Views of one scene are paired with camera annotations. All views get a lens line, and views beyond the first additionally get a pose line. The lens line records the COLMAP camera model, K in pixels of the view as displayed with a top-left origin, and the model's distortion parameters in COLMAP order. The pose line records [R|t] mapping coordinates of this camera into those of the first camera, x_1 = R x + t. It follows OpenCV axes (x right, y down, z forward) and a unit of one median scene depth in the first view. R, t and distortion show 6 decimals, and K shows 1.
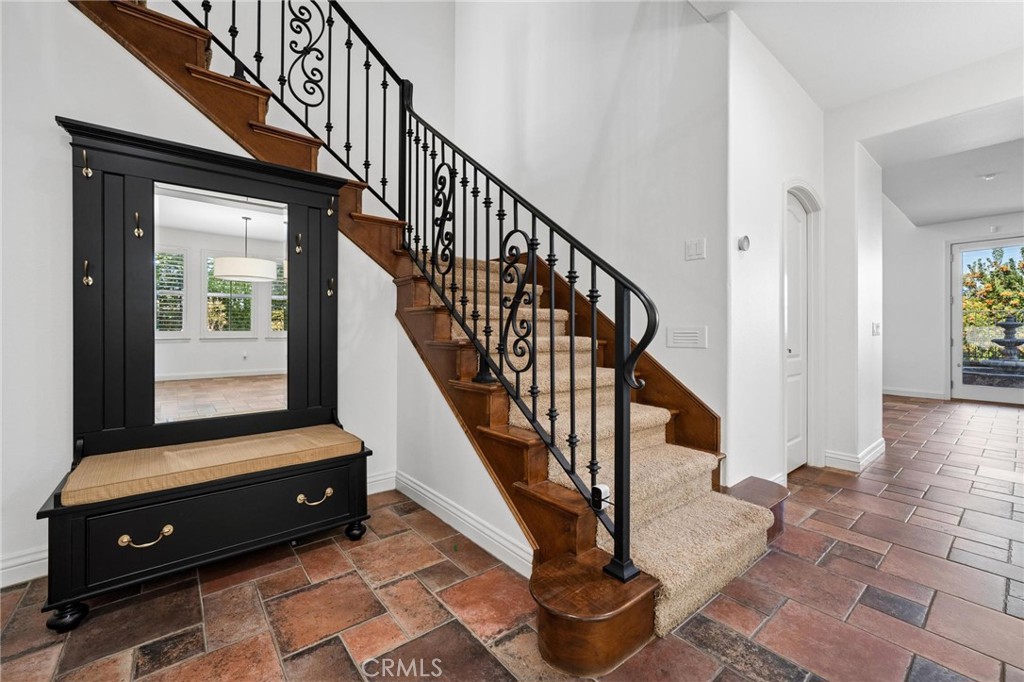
lens RADIAL K [[414.2, 0, 511.5], [0, 414.2, 331.9], [0, 0, 1]] dist [-0.001125, 0.000001]
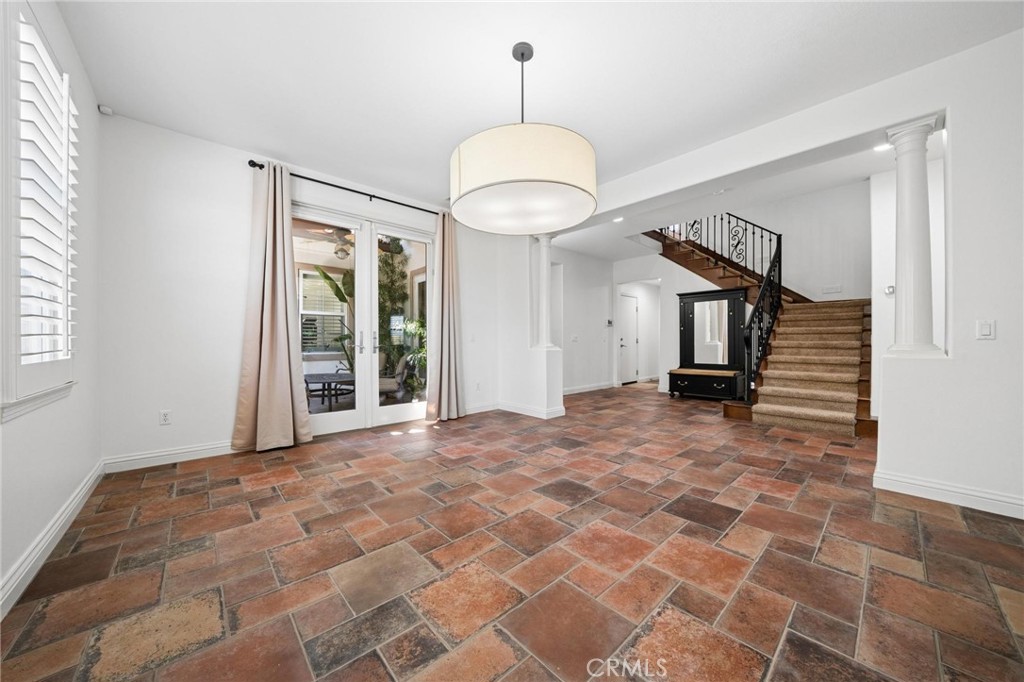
lens RADIAL K [[355.5, 0, 505.7], [0, 355.5, 343.3], [0, 0, 1]] dist [-0.023635, 0.000153]
pose [[0.039939, -0.001414, -0.999201, 1.969333], [-0.000947, 0.999998, -0.001453, 0.030297], [0.999202, 0.001004, 0.039937, -0.758904]]
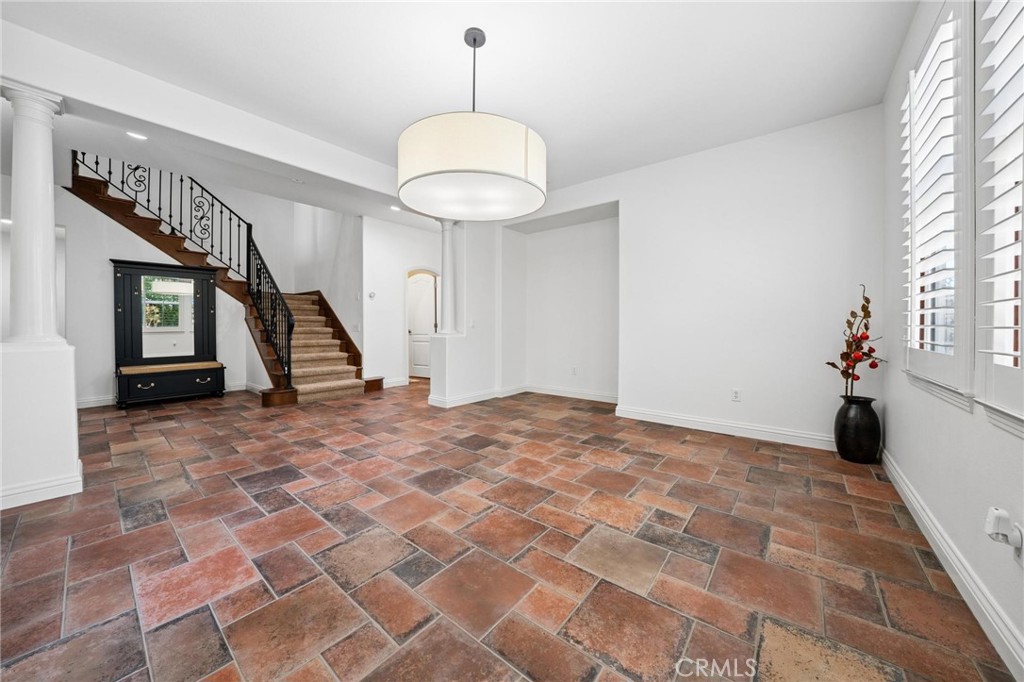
lens RADIAL K [[356.8, 0, 514.5], [0, 356.8, 330.6], [0, 0, 1]] dist [-0.023760, 0.000116]
pose [[0.979458, -0.008126, 0.201484, 0.992846], [0.005789, 0.999909, 0.012181, 0.010796], [-0.201565, -0.010765, 0.979416, -1.570400]]
